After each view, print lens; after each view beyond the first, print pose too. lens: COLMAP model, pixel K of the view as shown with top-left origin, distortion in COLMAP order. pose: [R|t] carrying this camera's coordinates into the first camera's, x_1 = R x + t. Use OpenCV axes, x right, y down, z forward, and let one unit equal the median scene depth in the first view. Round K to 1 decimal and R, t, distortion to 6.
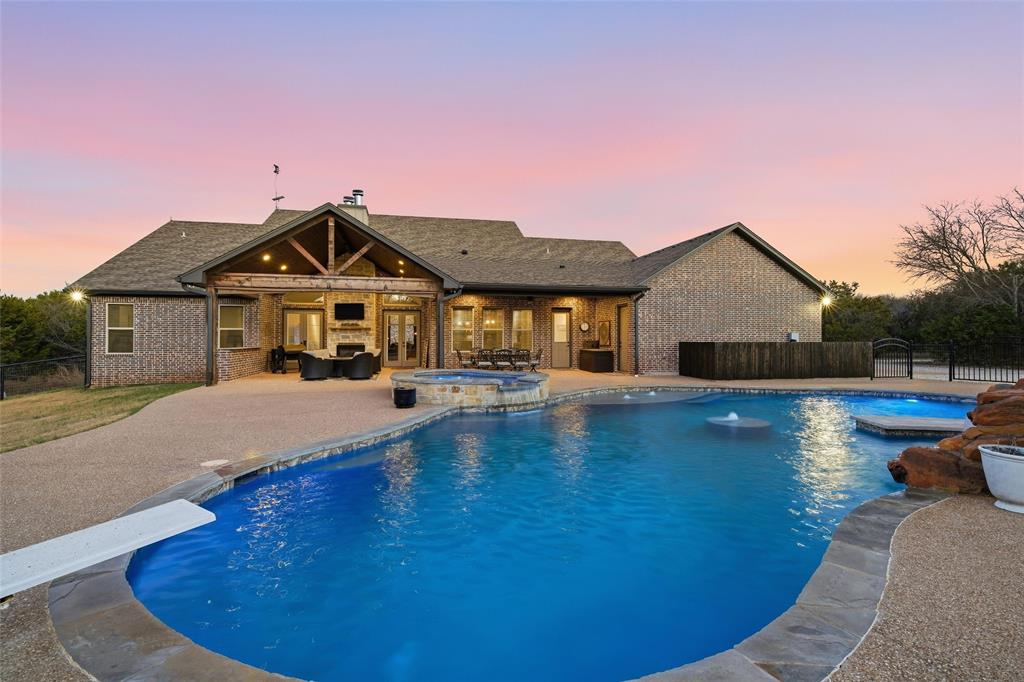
lens RADIAL K [[479.3, 0, 512.0], [0, 479.3, 341.0], [0, 0, 1]] dist [-0.000962, 0.000030]
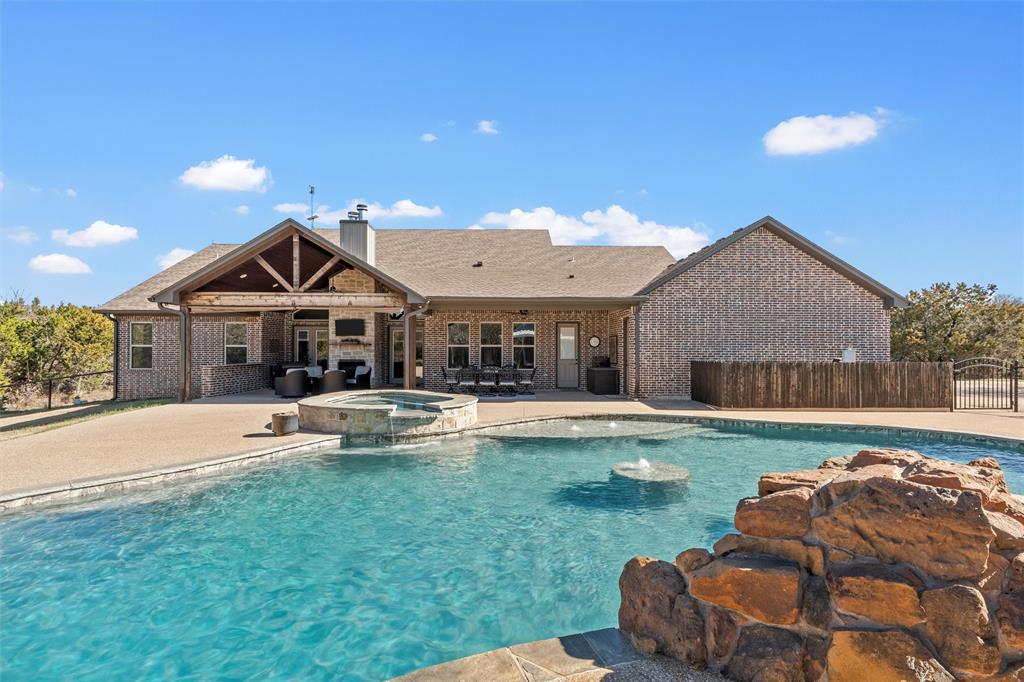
lens RADIAL K [[483.9, 0, 511.8], [0, 483.9, 351.8], [0, 0, 1]] dist [0.002127, 0.000188]
pose [[0.979126, 0.001920, -0.203246, 0.212803], [-0.002608, 0.999992, -0.003116, -0.010424], [0.203238, 0.003581, 0.979123, 0.096013]]
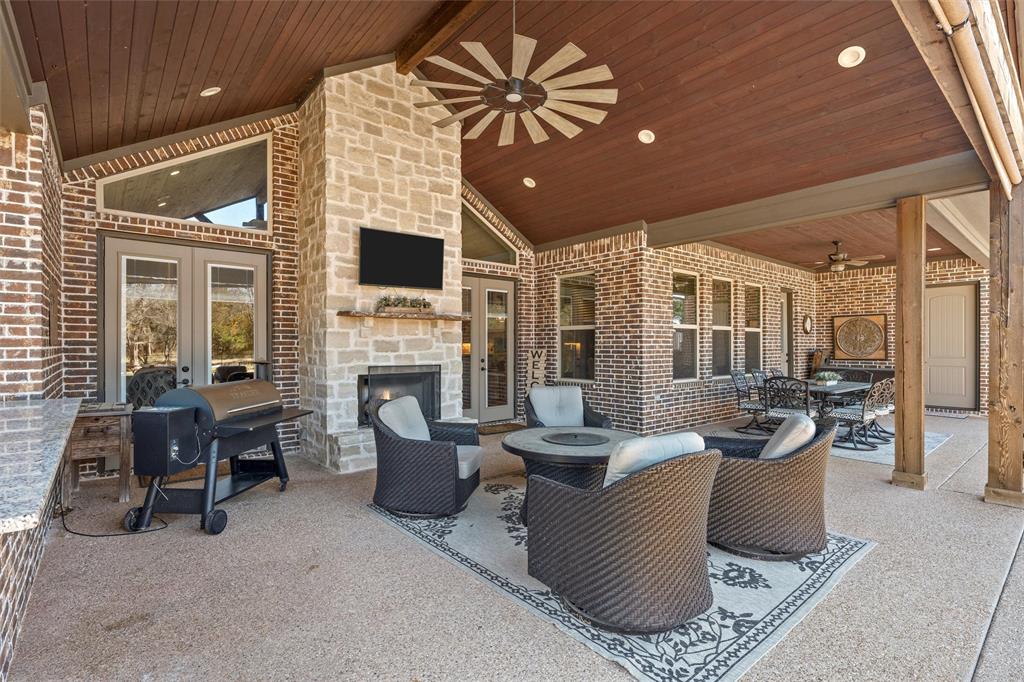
lens RADIAL K [[479.3, 0, 512.0], [0, 479.3, 341.0], [0, 0, 1]] dist [-0.000962, 0.000030]
pose [[0.880341, 0.002175, 0.474336, -0.462800], [0.002307, 0.999958, -0.008866, -0.009369], [-0.474335, 0.008899, 0.880299, 0.773682]]
